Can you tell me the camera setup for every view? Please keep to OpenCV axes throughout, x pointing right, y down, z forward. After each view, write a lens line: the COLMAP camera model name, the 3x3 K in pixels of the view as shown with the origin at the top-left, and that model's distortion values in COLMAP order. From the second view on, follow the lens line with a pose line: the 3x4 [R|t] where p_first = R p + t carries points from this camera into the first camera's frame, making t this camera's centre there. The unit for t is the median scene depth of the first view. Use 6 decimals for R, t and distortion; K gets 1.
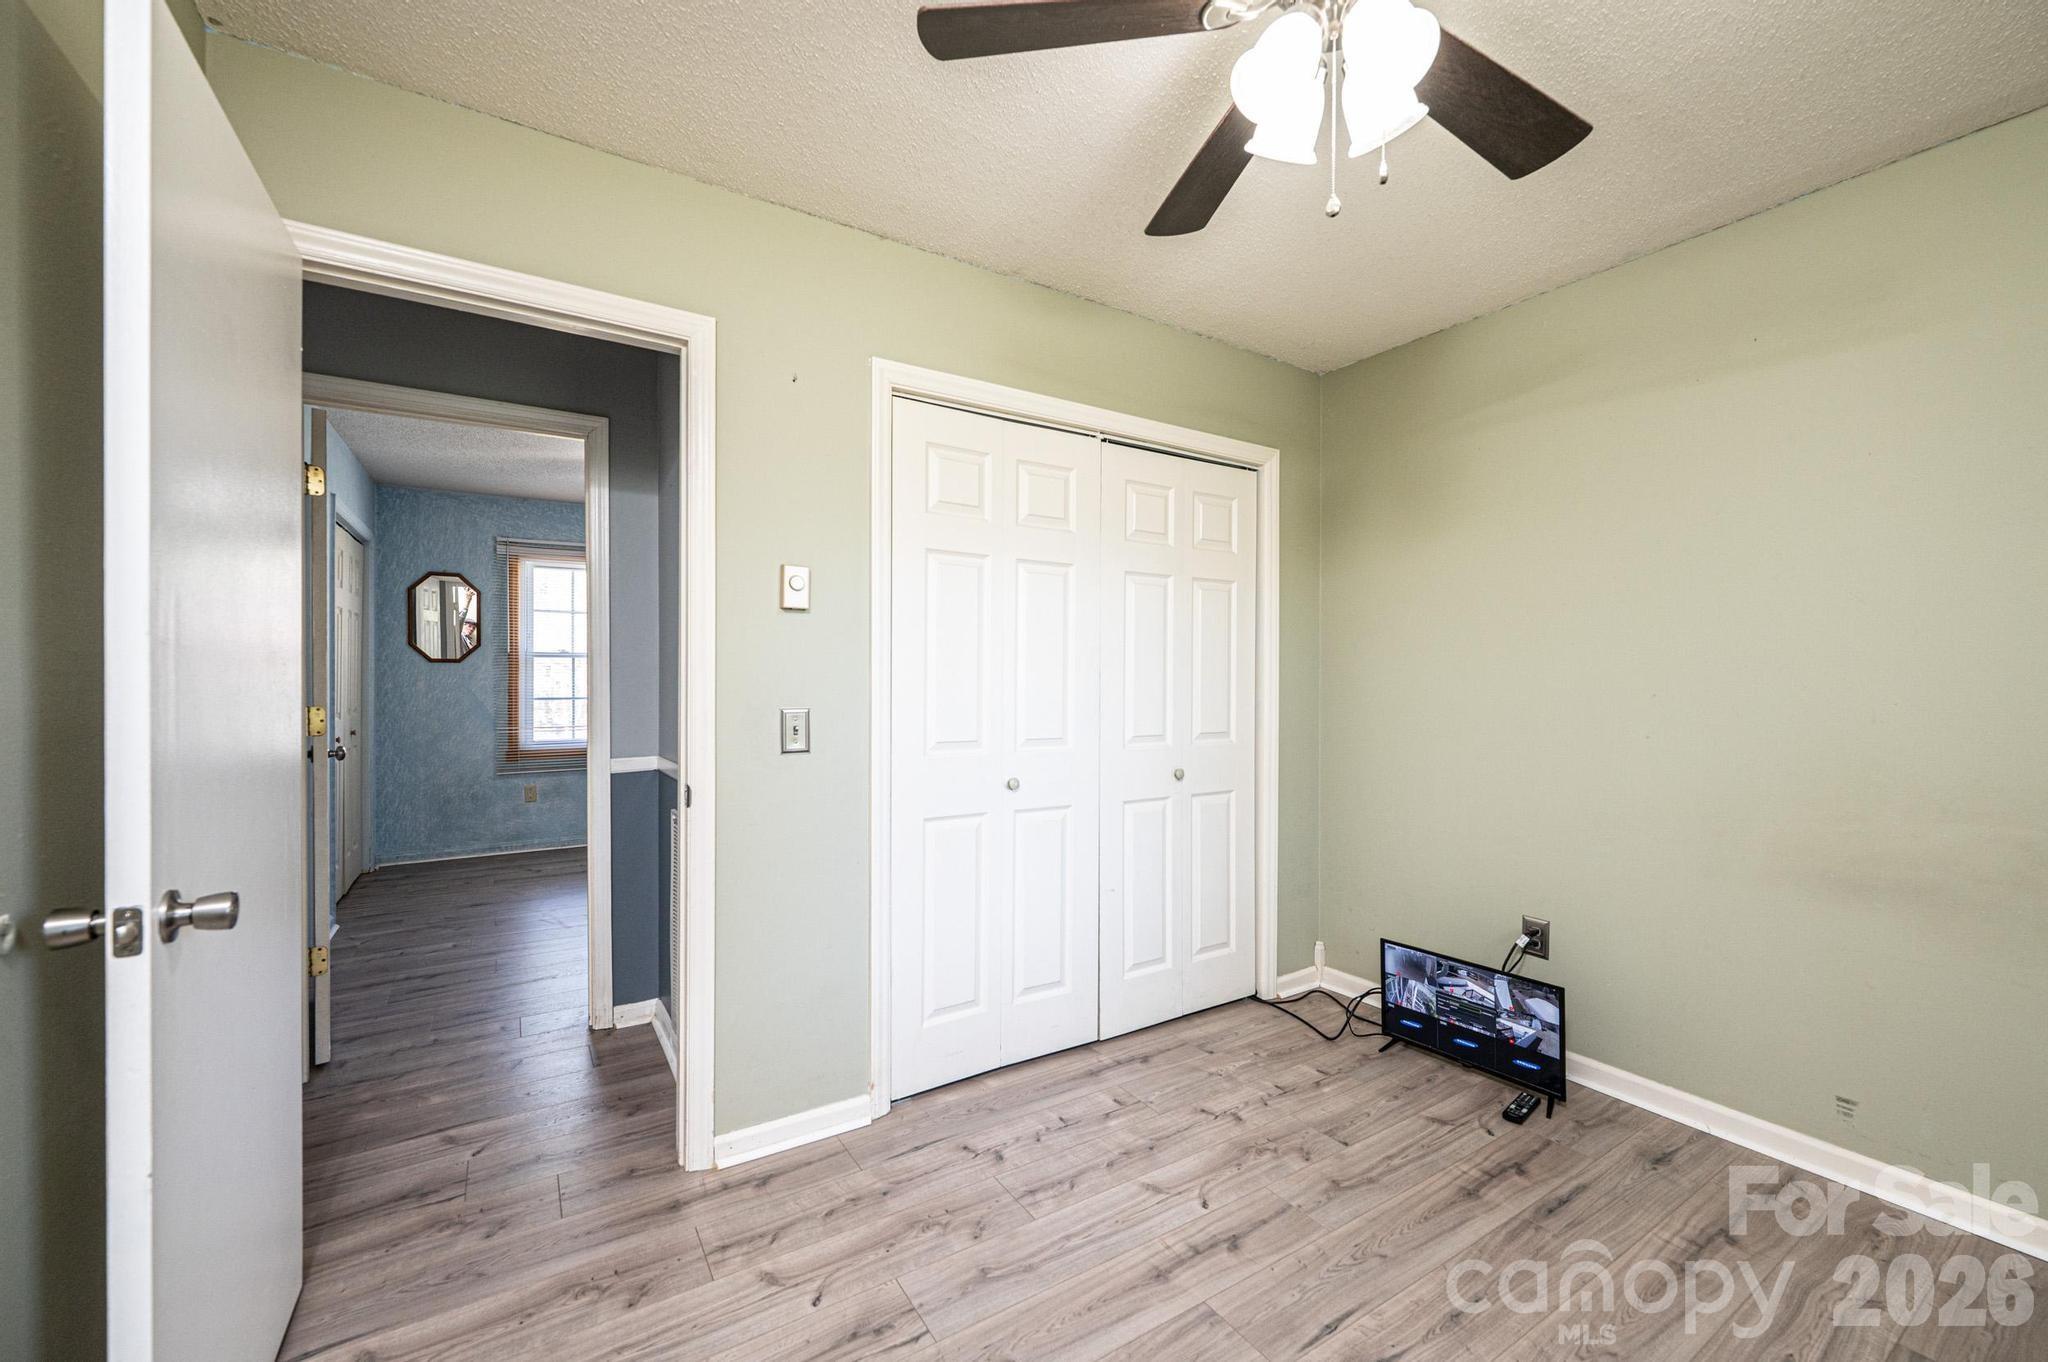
lens RADIAL K [[811.9, 0, 1034.6], [0, 811.9, 679.4], [0, 0, 1]] dist [-0.001280, 0.000110]
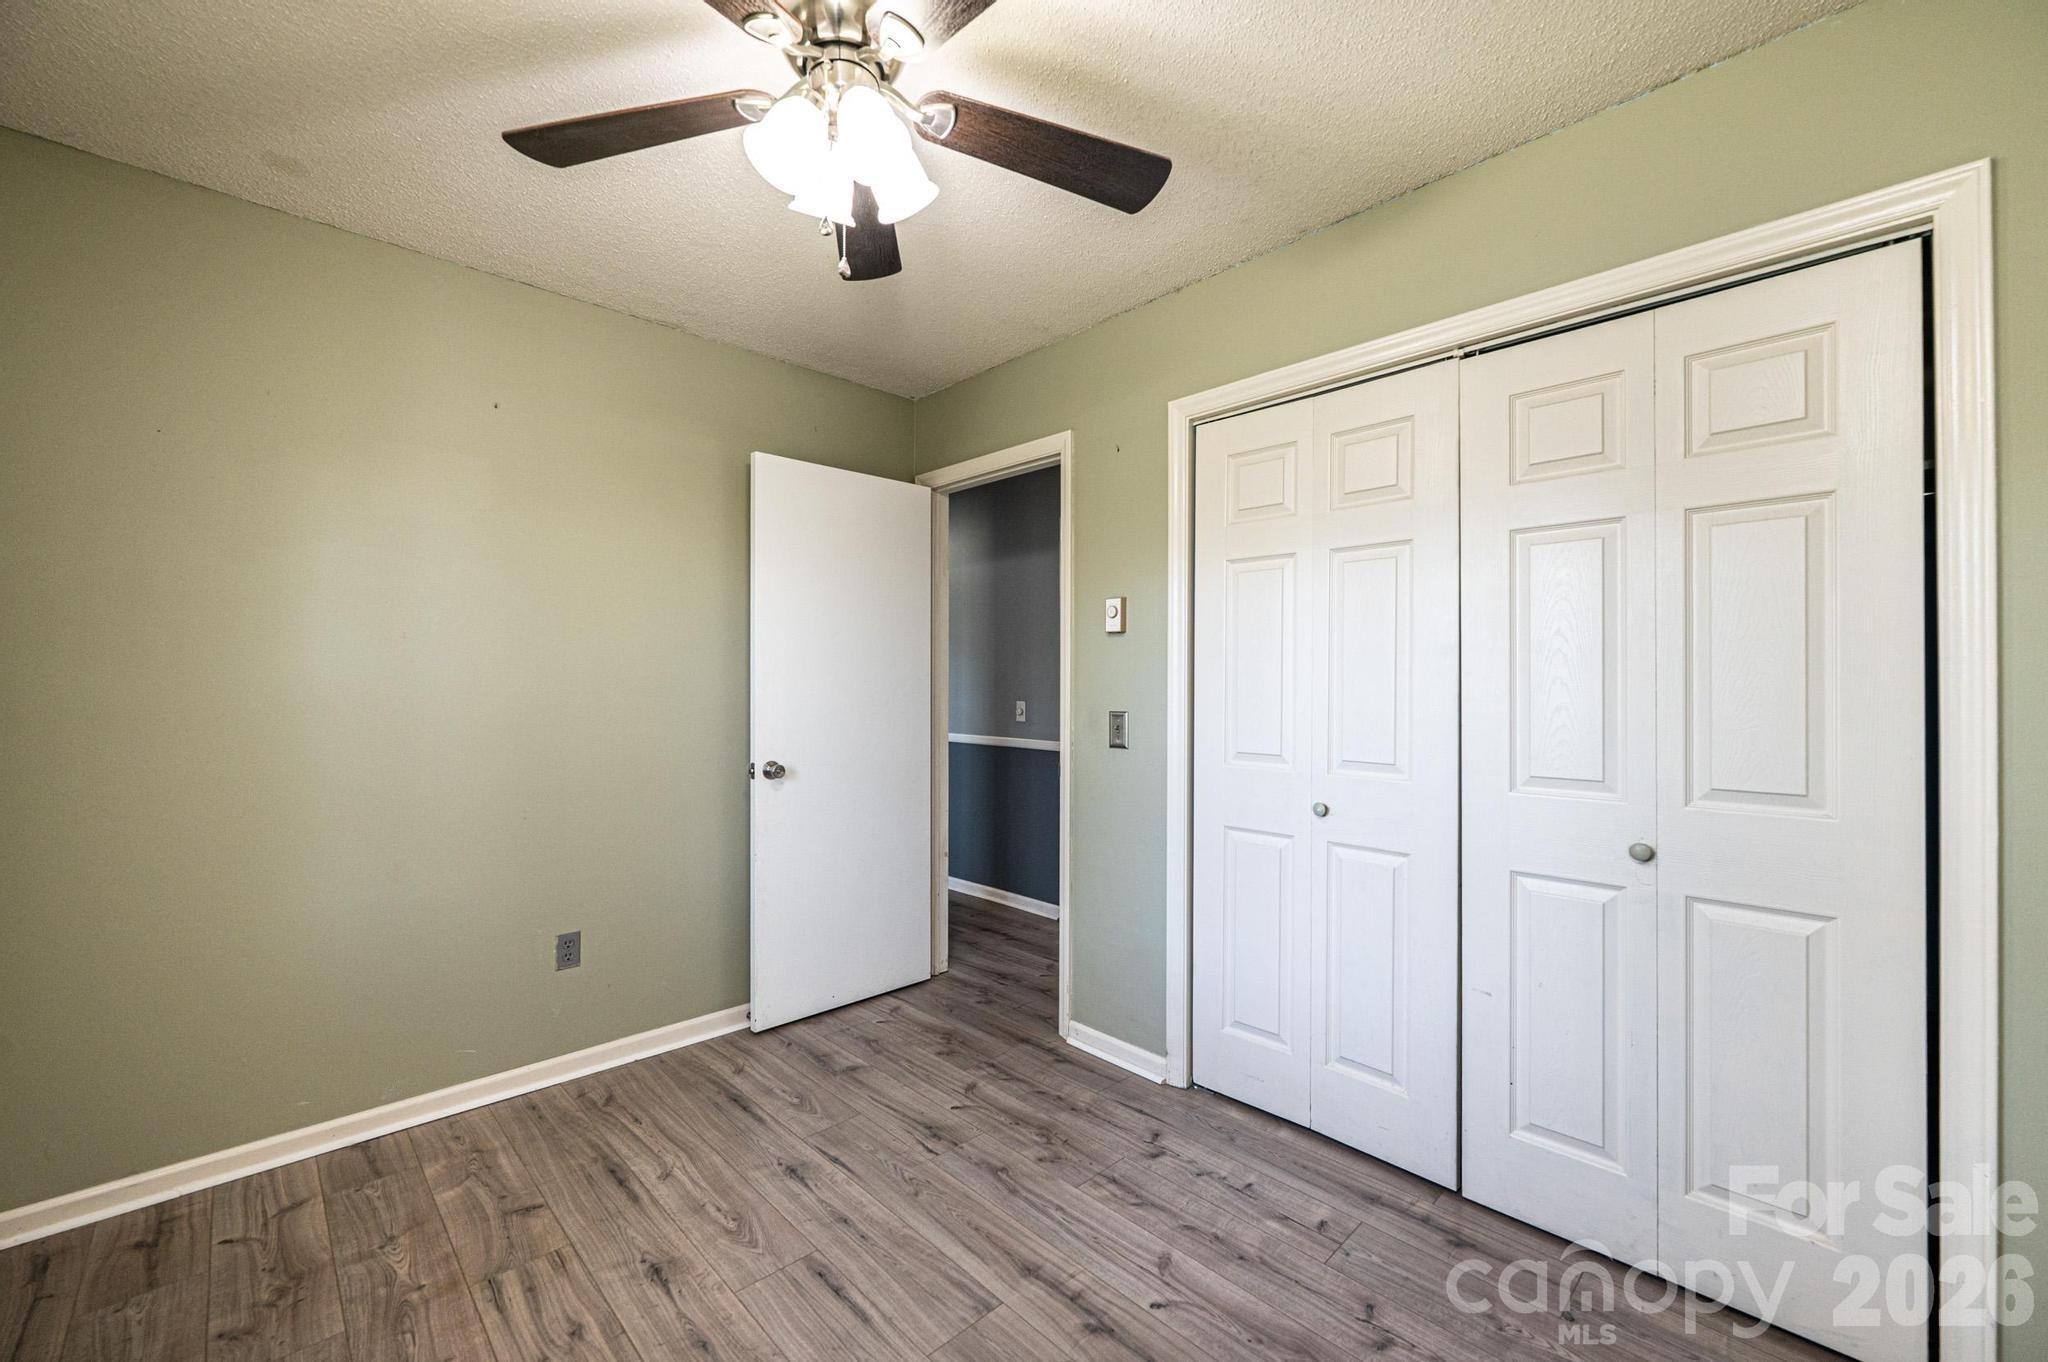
lens RADIAL K [[811.9, 0, 1018.9], [0, 811.9, 676.8], [0, 0, 1]] dist [-0.001280, 0.000110]
pose [[0.198952, -0.012366, -0.979931, 0.973172], [-0.002230, 0.999912, -0.013071, -0.001512], [0.980007, 0.004786, 0.198907, 0.651092]]
